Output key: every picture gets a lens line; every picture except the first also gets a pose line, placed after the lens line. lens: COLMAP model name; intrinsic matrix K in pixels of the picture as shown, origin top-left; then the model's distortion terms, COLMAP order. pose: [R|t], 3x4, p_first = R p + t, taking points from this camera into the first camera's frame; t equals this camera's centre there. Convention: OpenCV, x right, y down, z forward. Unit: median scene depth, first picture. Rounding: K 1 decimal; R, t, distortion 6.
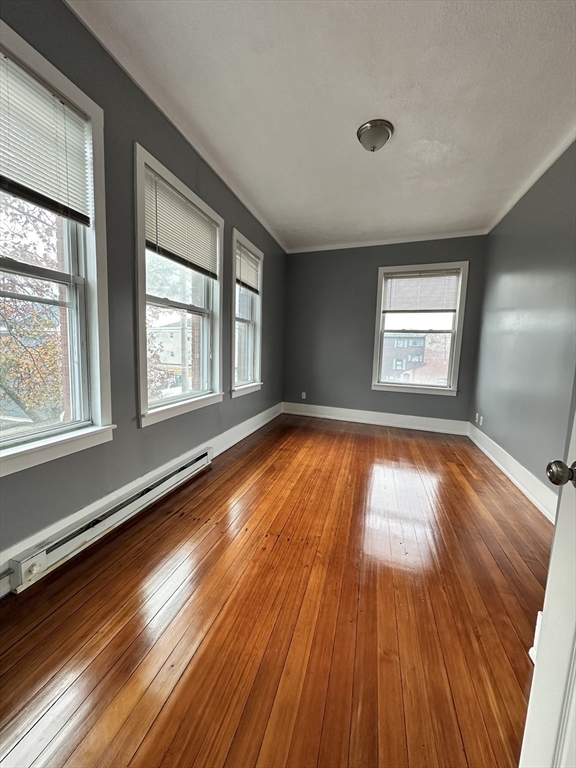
lens RADIAL K [[305.5, 0, 285.1], [0, 305.5, 382.9], [0, 0, 1]] dist [-0.001346, -0.000266]
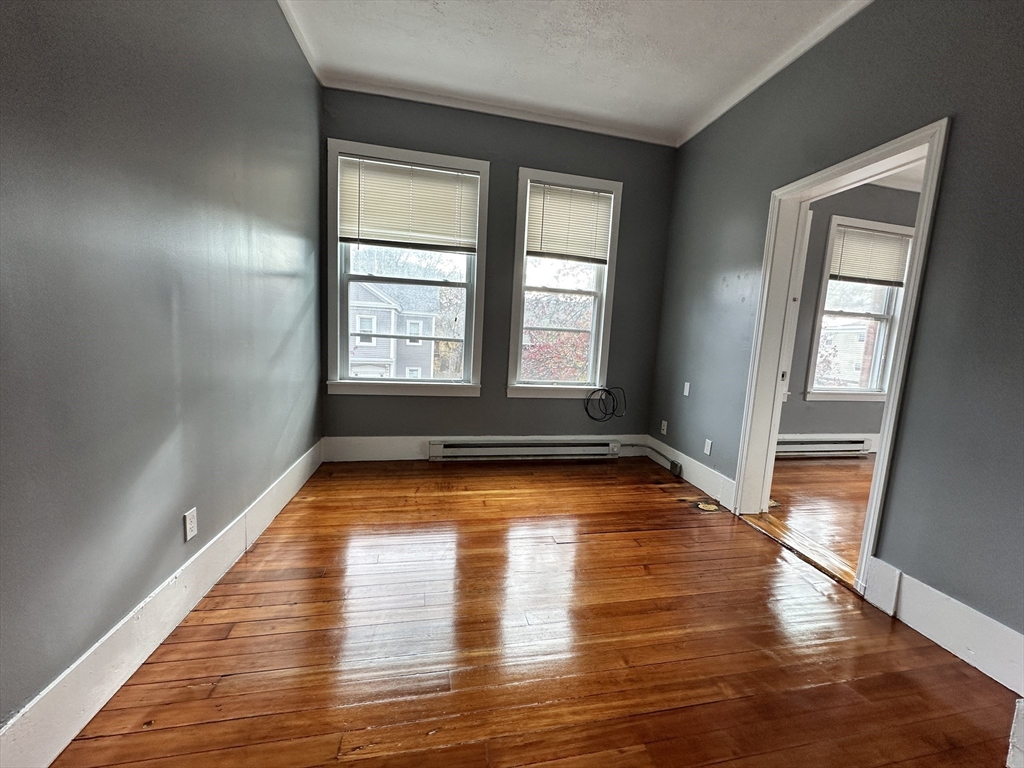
lens RADIAL K [[407.4, 0, 509.3], [0, 407.4, 381.2], [0, 0, 1]] dist [-0.001346, -0.000266]
pose [[0.485107, 0.096619, -0.869100, 0.379794], [-0.138466, 0.989826, 0.032752, 0.133761], [0.863422, 0.104452, 0.493550, -0.865537]]
